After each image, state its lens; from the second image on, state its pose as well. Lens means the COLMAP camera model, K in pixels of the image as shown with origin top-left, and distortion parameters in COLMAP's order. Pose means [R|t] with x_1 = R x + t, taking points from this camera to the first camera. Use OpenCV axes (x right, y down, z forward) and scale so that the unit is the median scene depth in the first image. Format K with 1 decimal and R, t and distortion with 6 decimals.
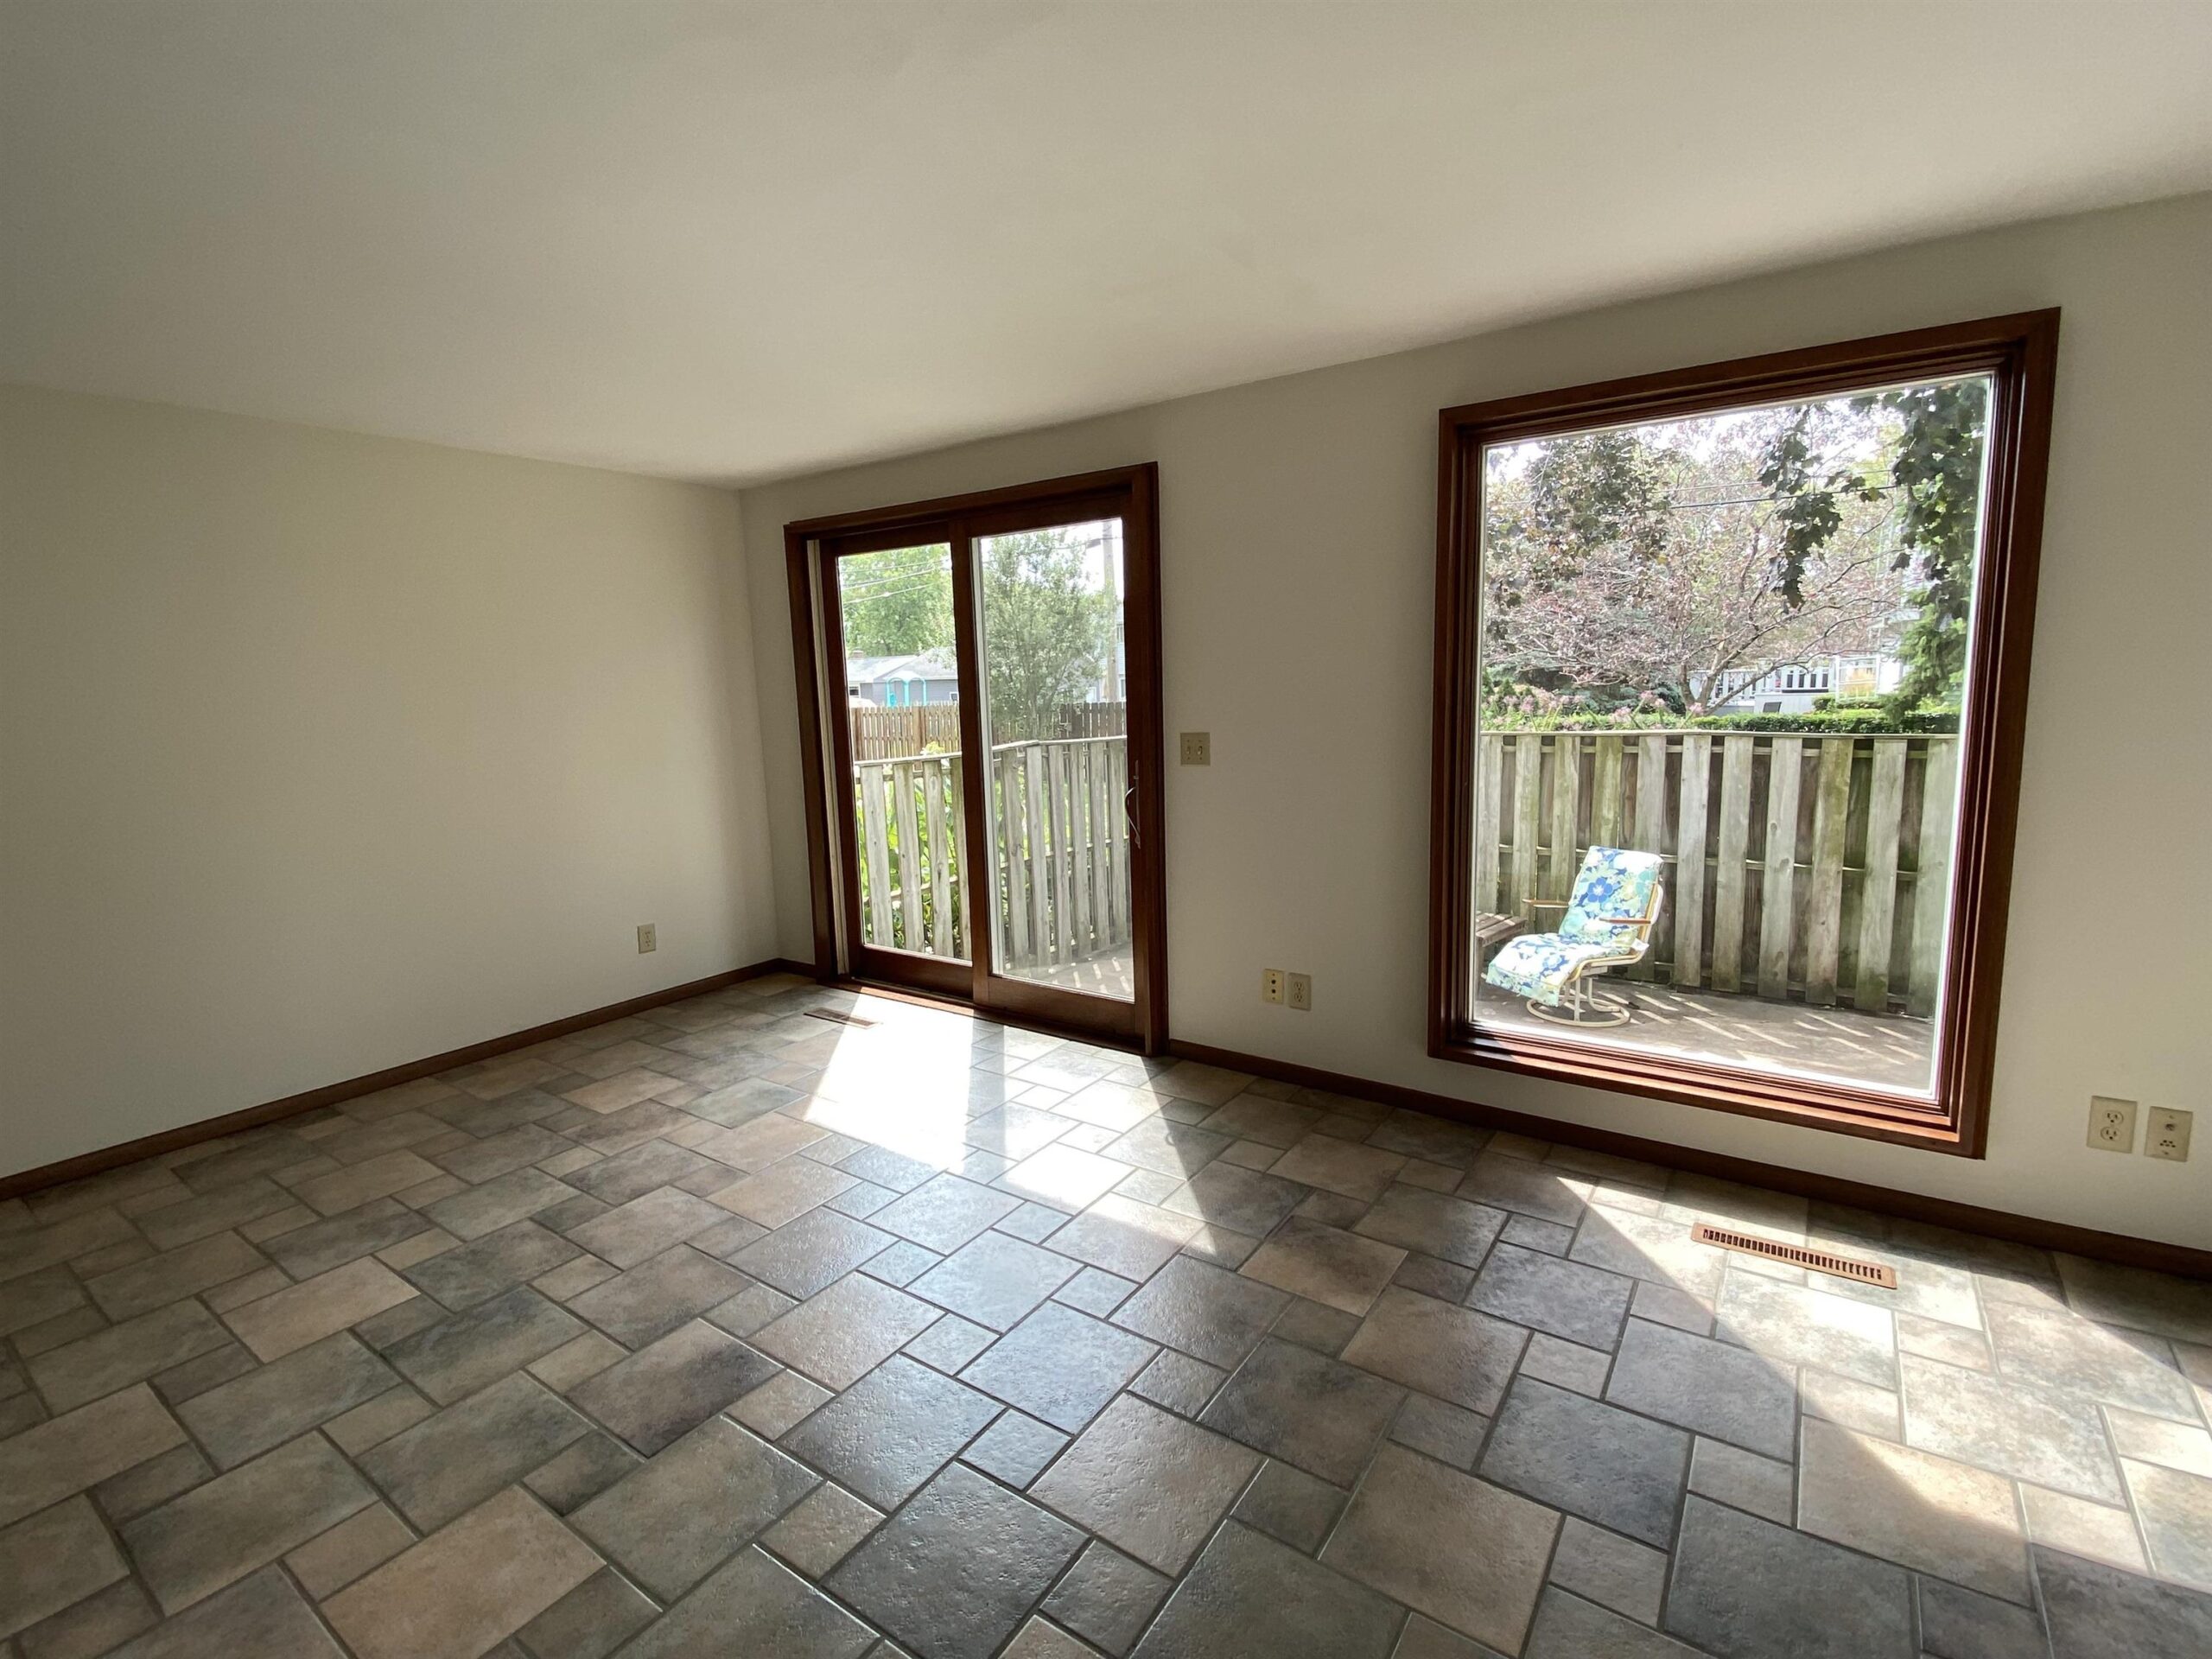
lens RADIAL K [[1022.3, 0, 1103.3], [0, 1022.3, 826.2], [0, 0, 1]] dist [-0.005319, -0.001830]
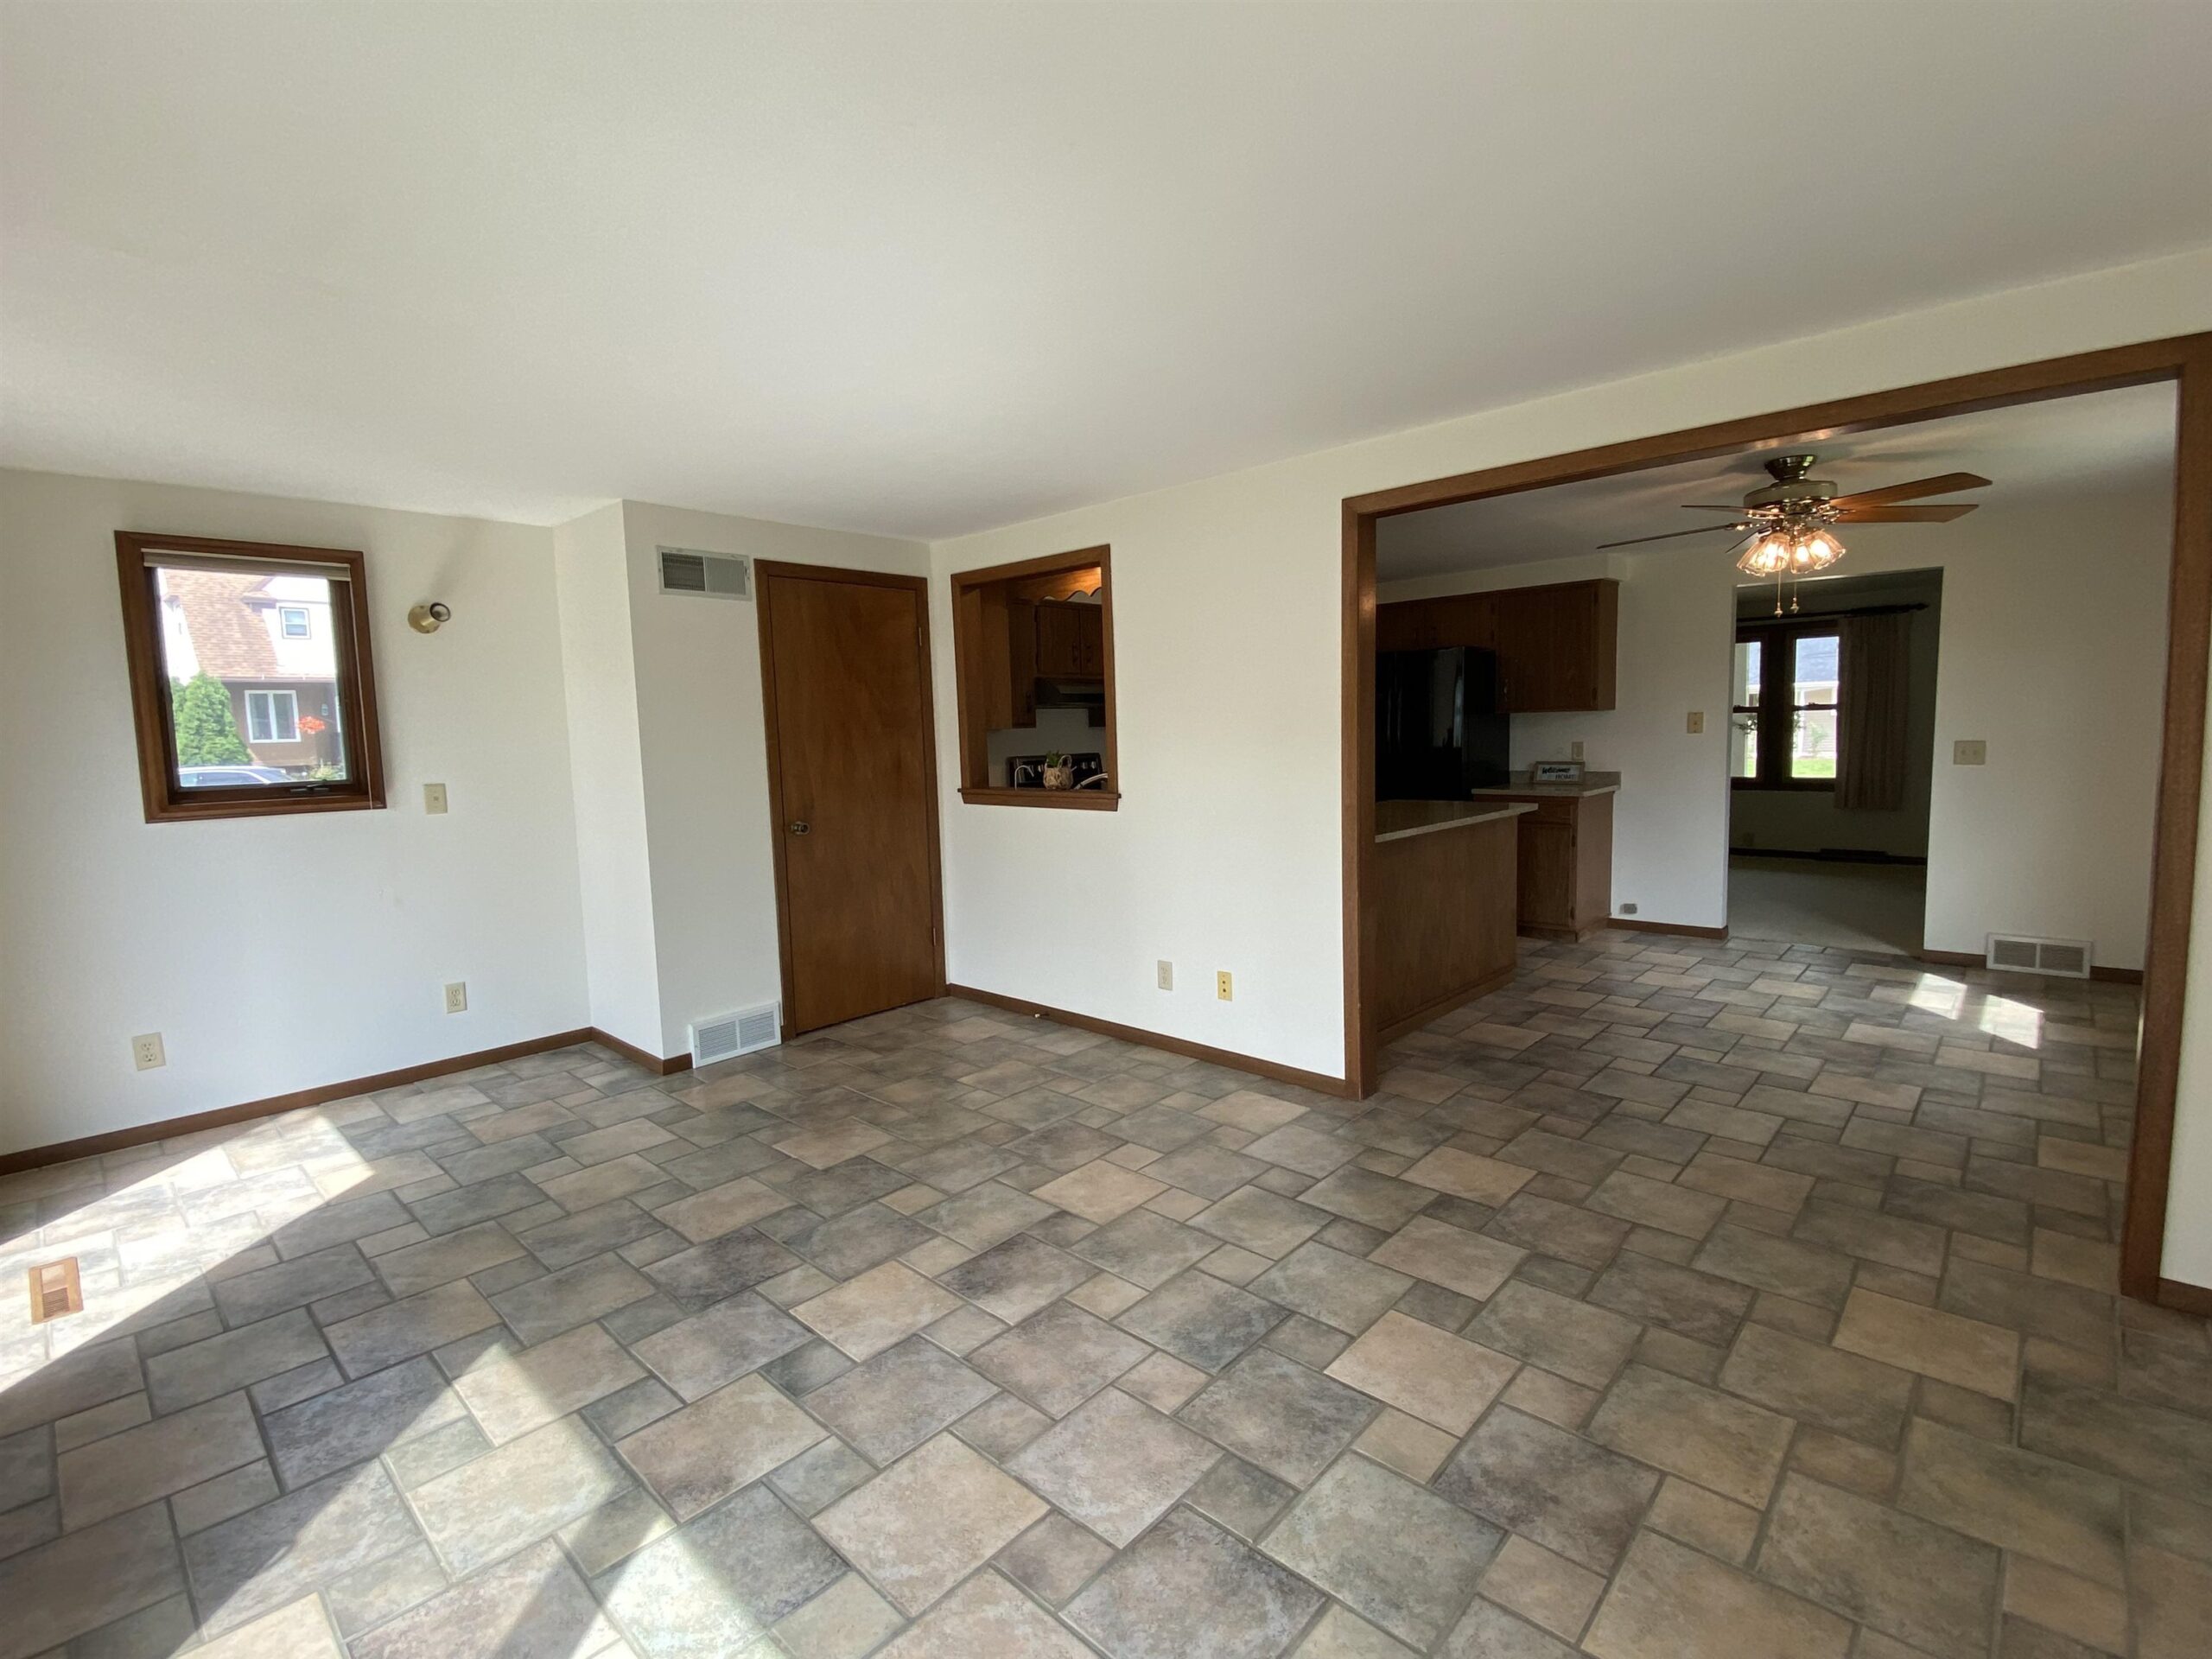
lens RADIAL K [[1022.3, 0, 1107.8], [0, 1022.3, 821.7], [0, 0, 1]] dist [-0.005319, -0.001830]
pose [[-0.988360, 0.044746, 0.145404, -0.409633], [0.078434, 0.968827, 0.234995, -0.154003], [-0.130356, 0.243664, -0.961059, 1.144373]]
